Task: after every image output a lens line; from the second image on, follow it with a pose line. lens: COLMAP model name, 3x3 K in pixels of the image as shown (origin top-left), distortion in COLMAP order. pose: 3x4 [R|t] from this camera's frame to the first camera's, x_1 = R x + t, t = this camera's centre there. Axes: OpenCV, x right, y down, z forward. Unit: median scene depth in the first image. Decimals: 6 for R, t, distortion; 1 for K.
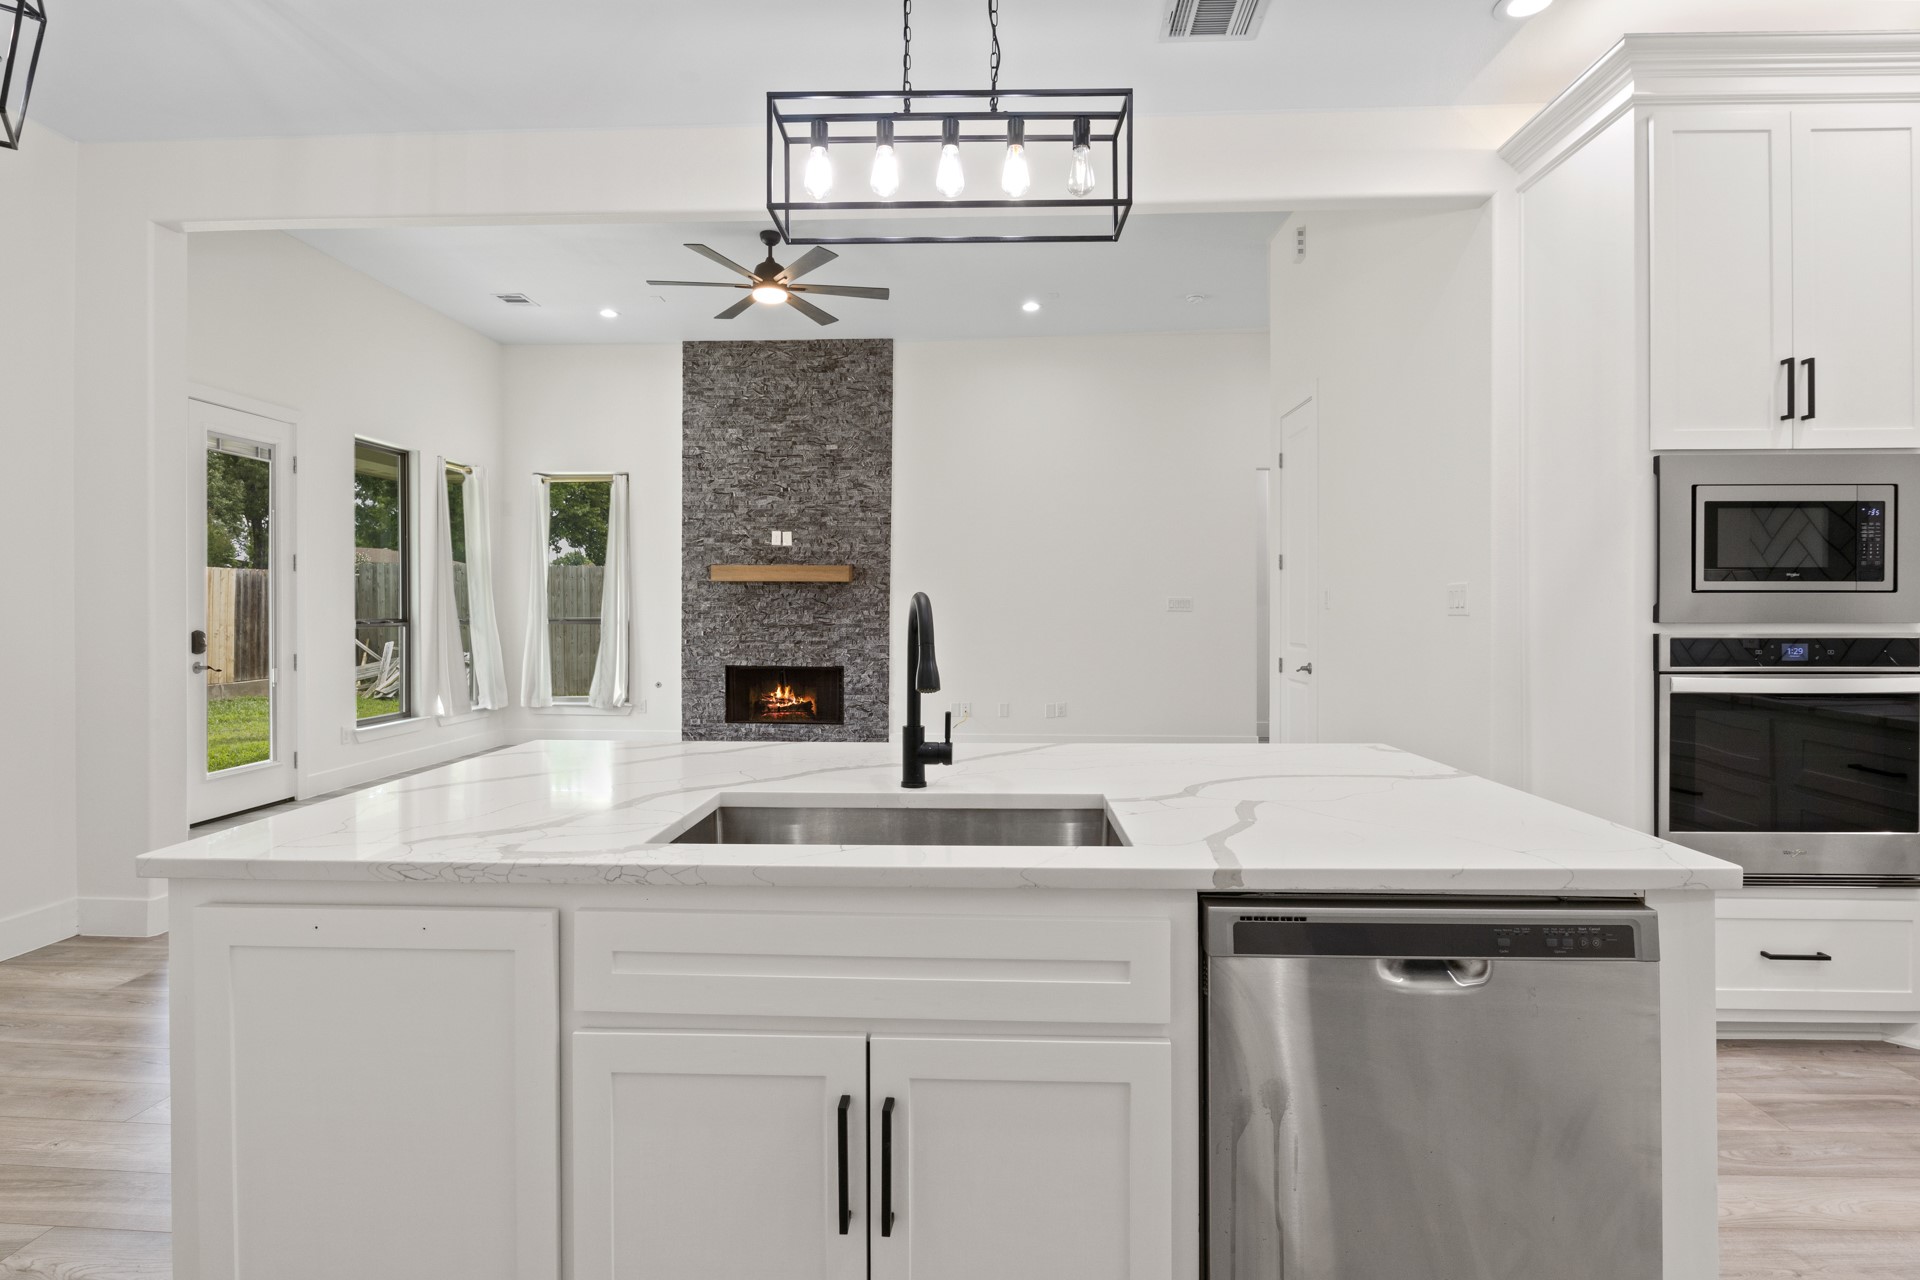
lens RADIAL K [[965.7, 0, 959.4], [0, 965.7, 614.0], [0, 0, 1]] dist [-0.004240, -0.001845]
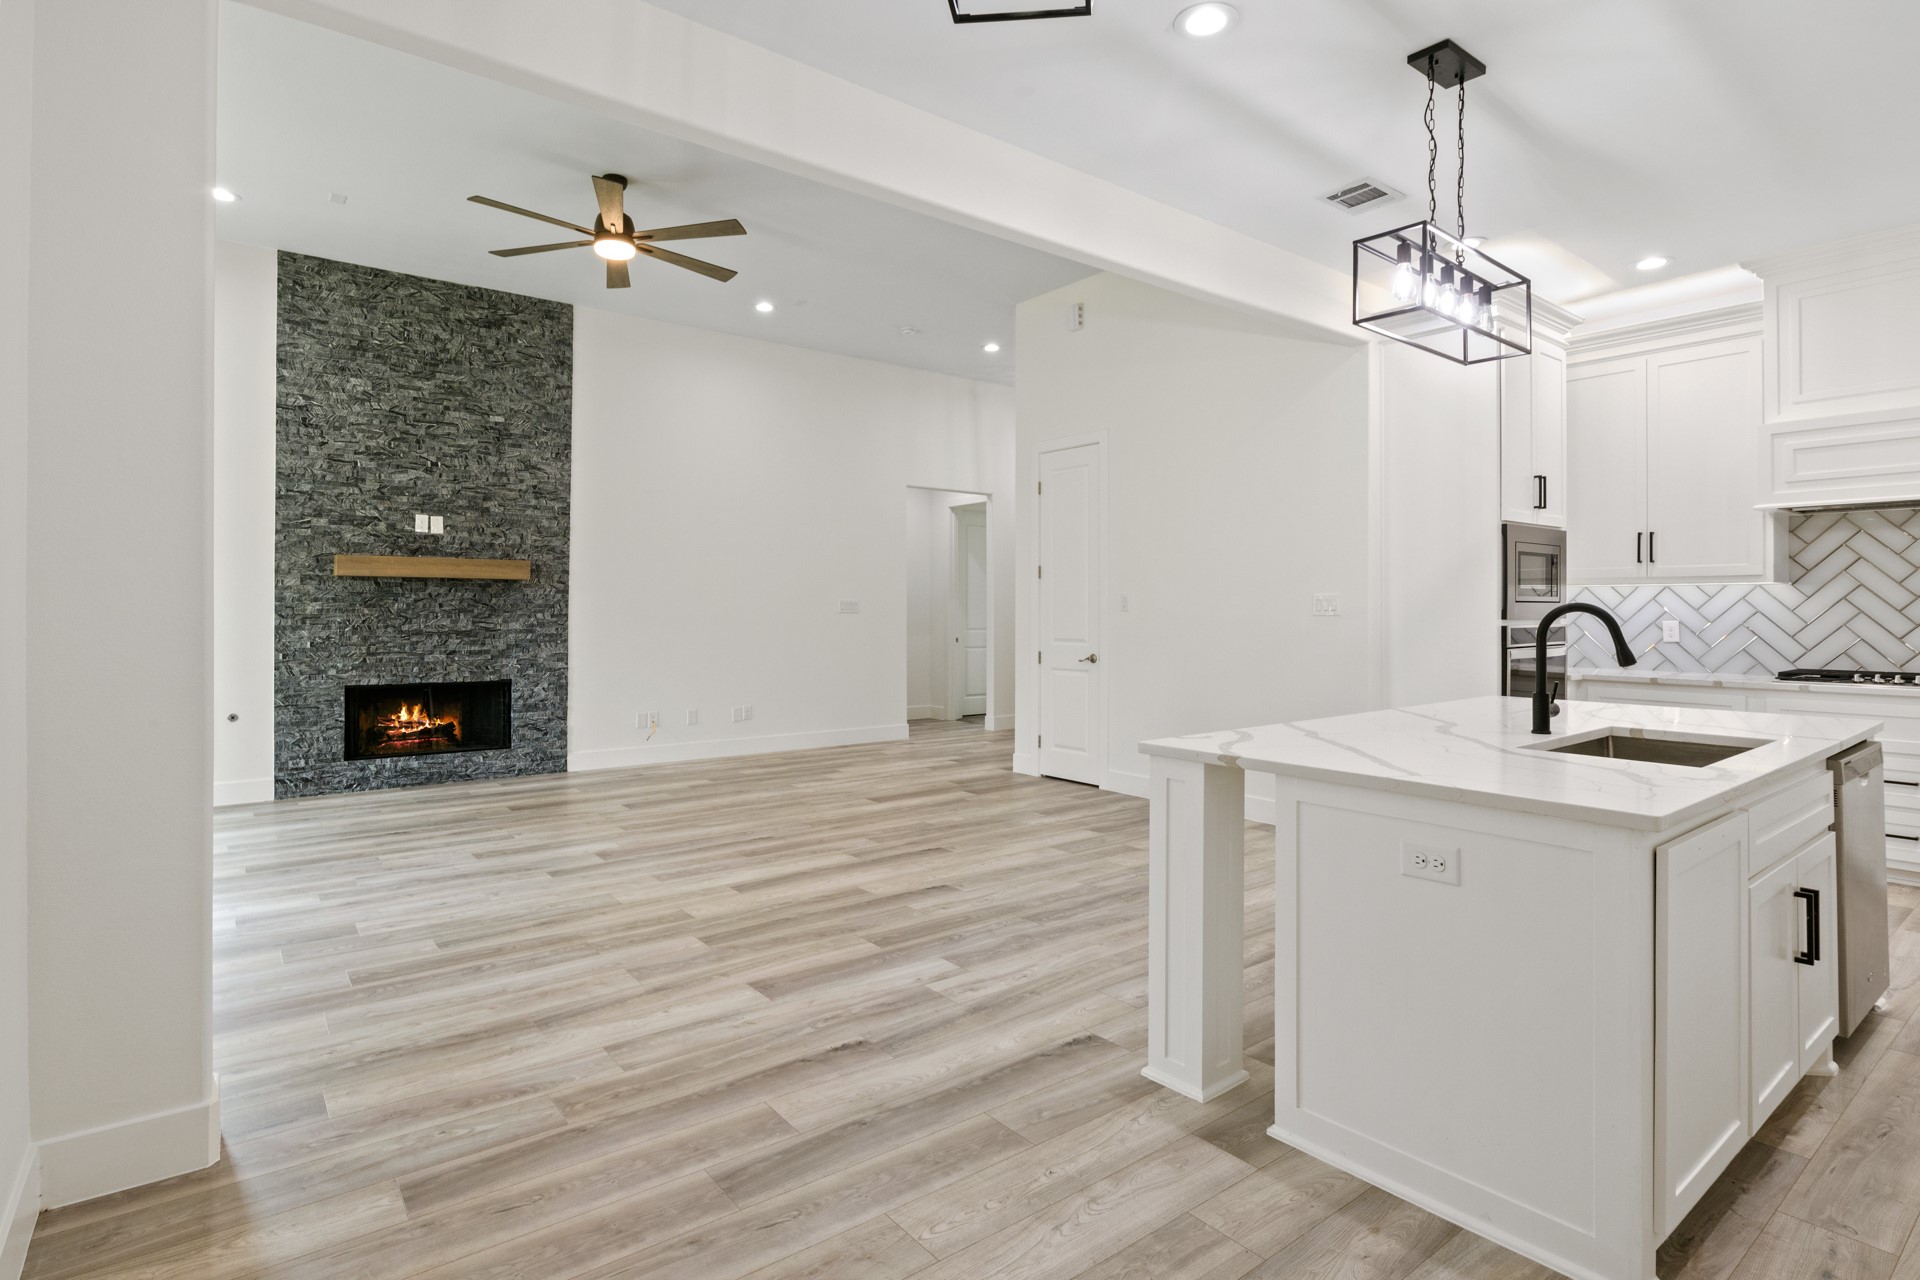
lens RADIAL K [[965.7, 0, 961.3], [0, 965.7, 608.2], [0, 0, 1]] dist [-0.004240, -0.001845]
pose [[0.758118, 0.000657, 0.652117, -0.372912], [0.004306, 0.999973, -0.006014, -0.001579], [-0.652103, 0.007367, 0.758095, 0.102748]]
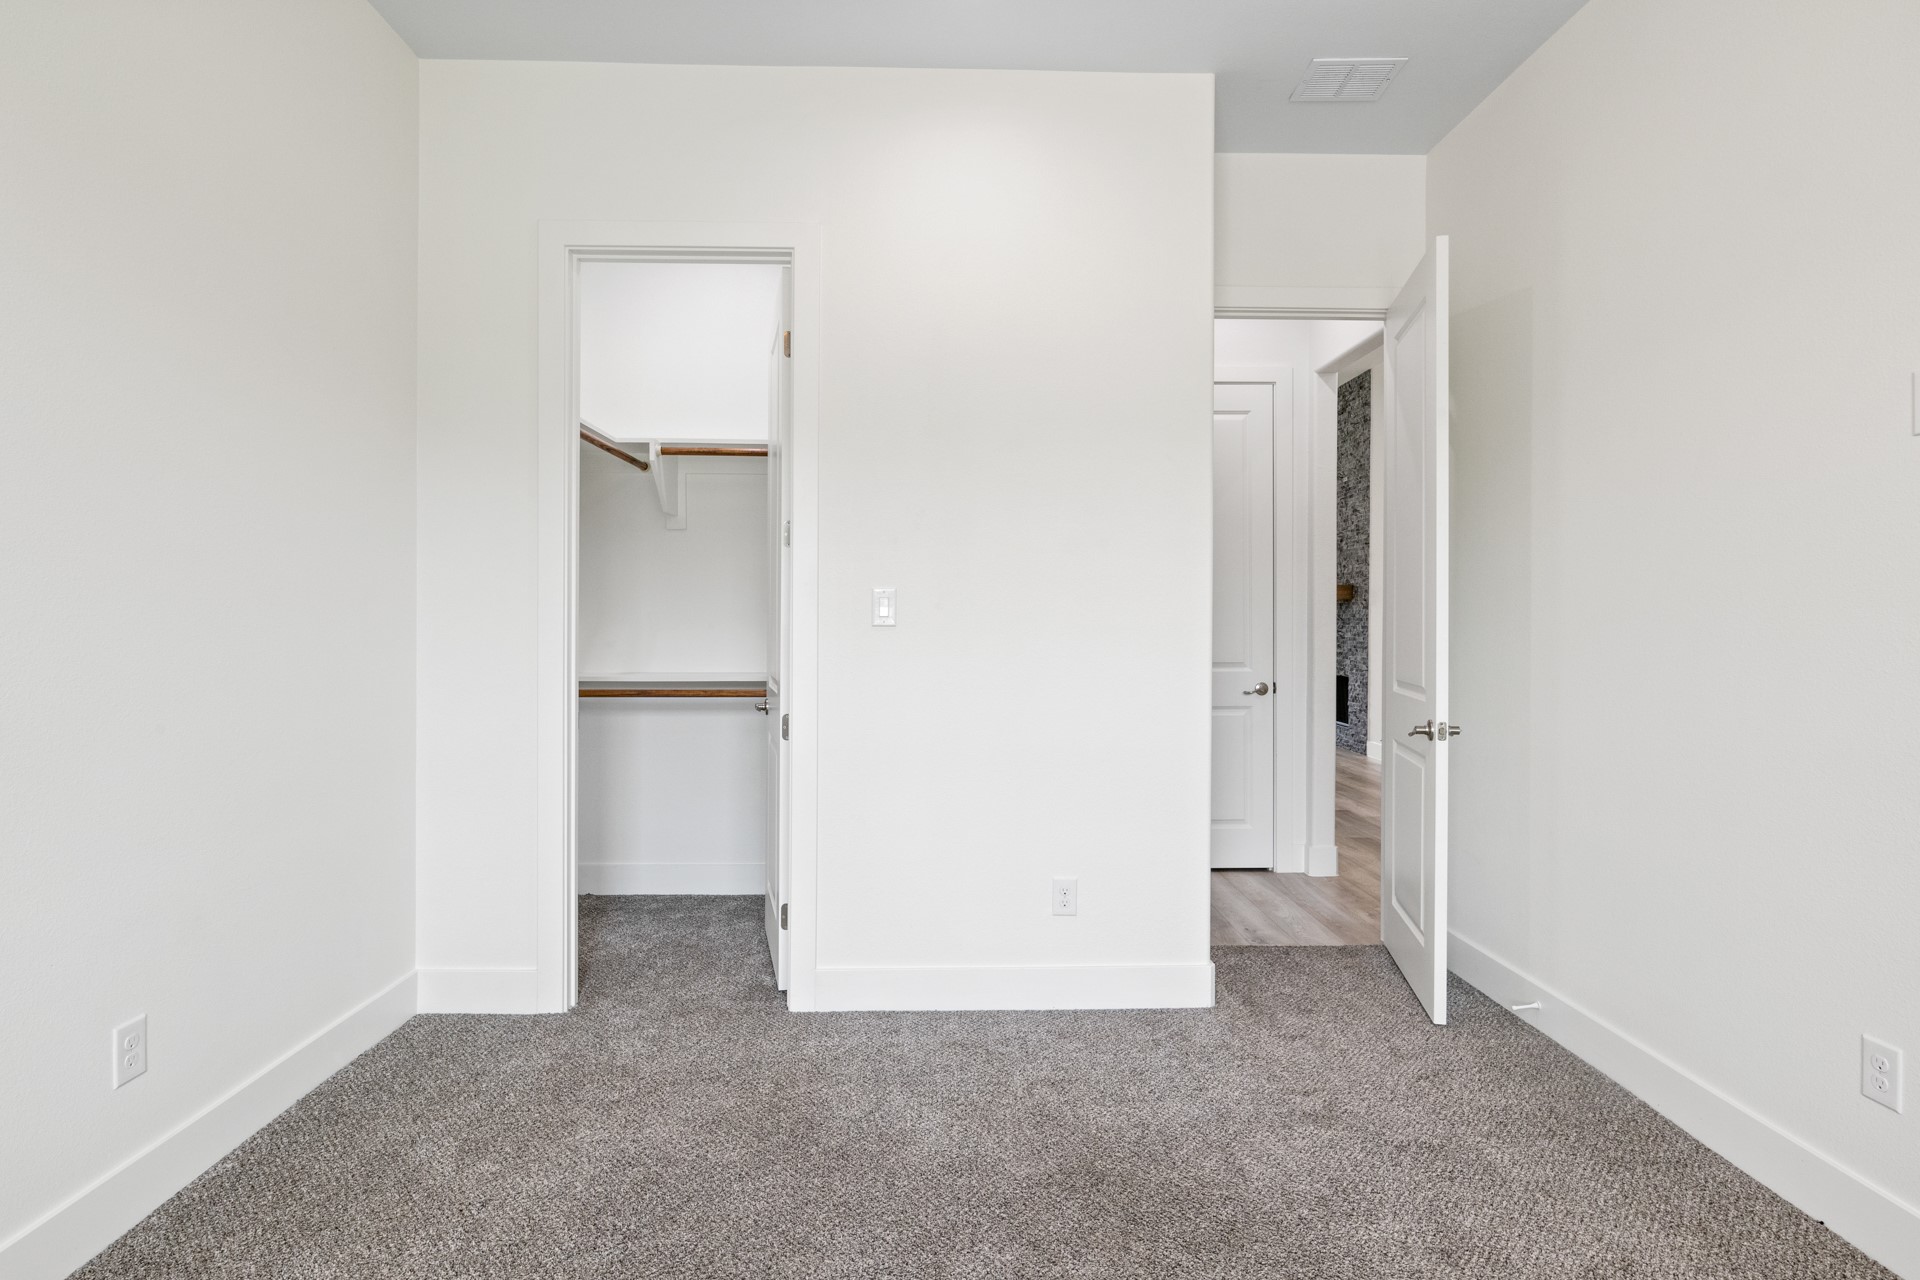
lens RADIAL K [[965.7, 0, 958.5], [0, 965.7, 628.5], [0, 0, 1]] dist [-0.004240, -0.001845]
pose [[0.065452, 0.002858, -0.997852, 0.957625], [-0.011825, 0.999928, 0.002088, 0.003242], [0.997786, 0.011663, 0.065481, 0.480082]]
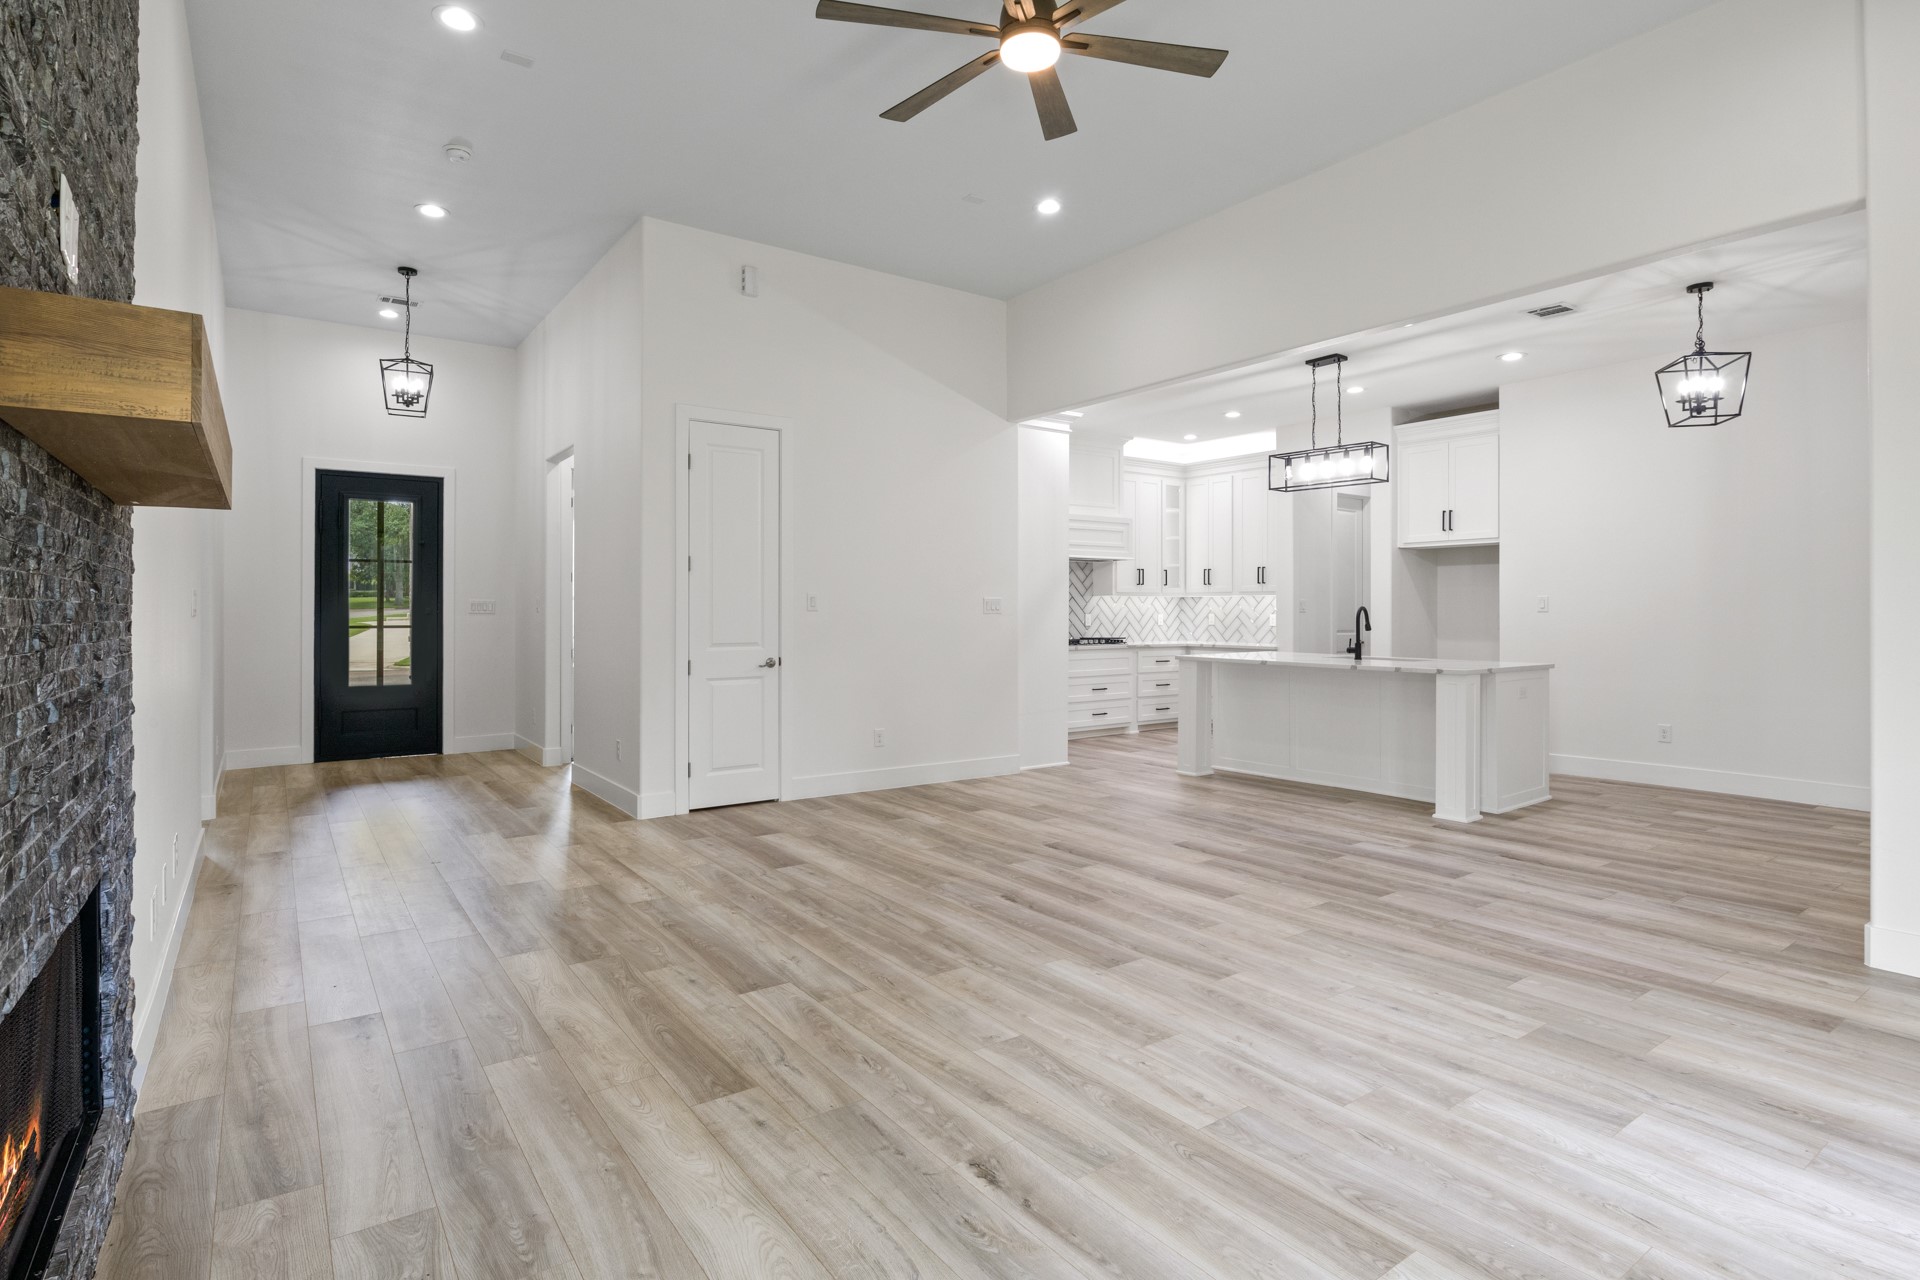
lens RADIAL K [[965.7, 0, 960.6], [0, 965.7, 612.0], [0, 0, 1]] dist [-0.004240, -0.001845]
pose [[-0.622740, -0.002399, 0.782425, -0.432647], [0.004784, 0.999965, 0.006874, -0.007074], [-0.782414, 0.008024, -0.622706, 0.983007]]
